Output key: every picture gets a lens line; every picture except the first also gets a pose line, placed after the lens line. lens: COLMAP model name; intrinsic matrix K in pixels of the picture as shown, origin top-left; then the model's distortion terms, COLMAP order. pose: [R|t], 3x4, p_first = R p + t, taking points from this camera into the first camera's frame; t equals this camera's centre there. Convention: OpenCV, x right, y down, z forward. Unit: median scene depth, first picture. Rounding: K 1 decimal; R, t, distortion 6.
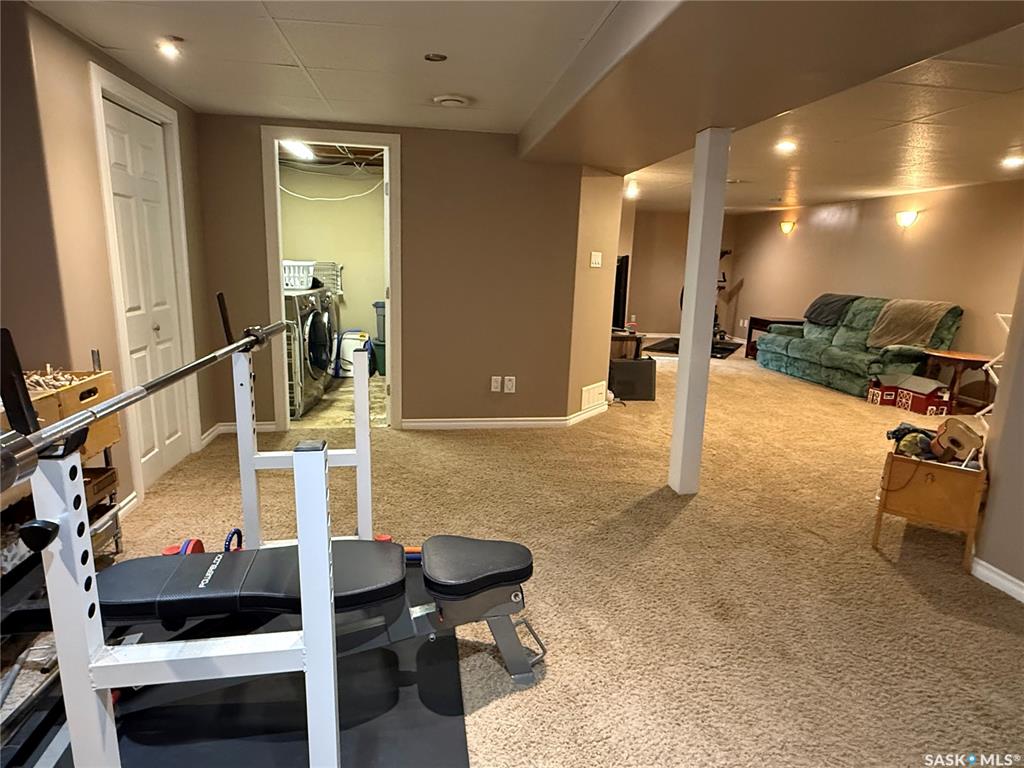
lens RADIAL K [[586.6, 0, 512.0], [0, 586.6, 384.0], [0, 0, 1]] dist [0.003167, 0.001183]
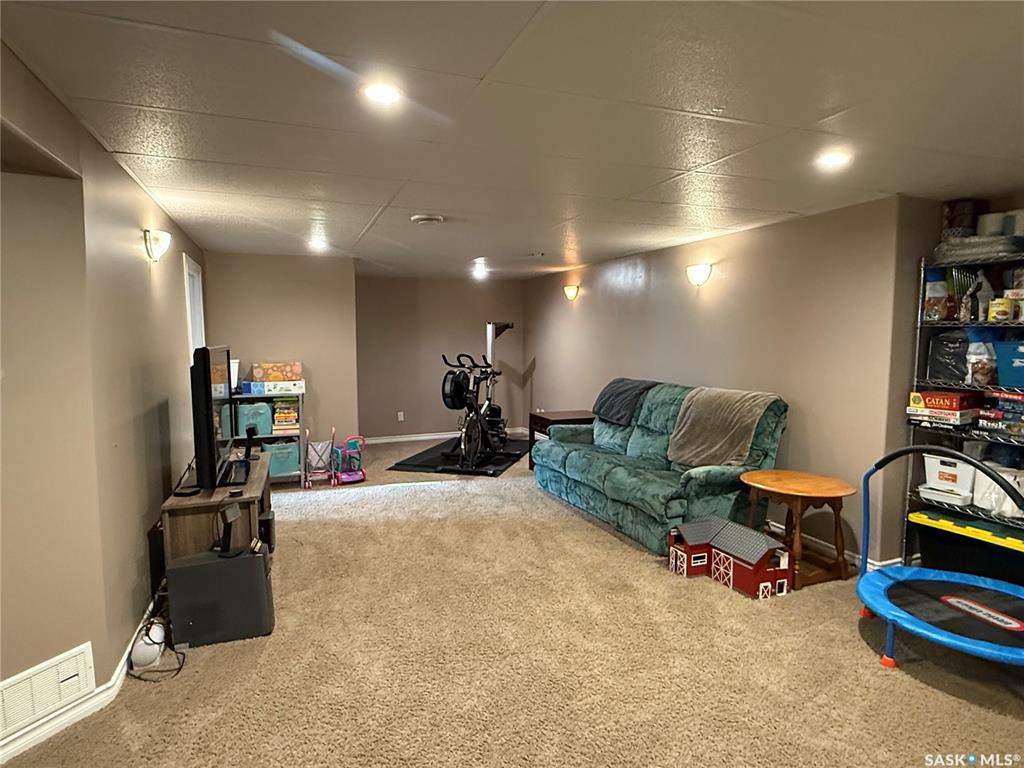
lens RADIAL K [[586.6, 0, 512.0], [0, 586.6, 384.0], [0, 0, 1]] dist [0.003167, 0.001183]
pose [[0.973604, -0.055776, 0.221324, 0.289424], [0.082276, 0.990254, -0.112377, -0.089749], [-0.212899, 0.127620, 0.968704, 0.381654]]
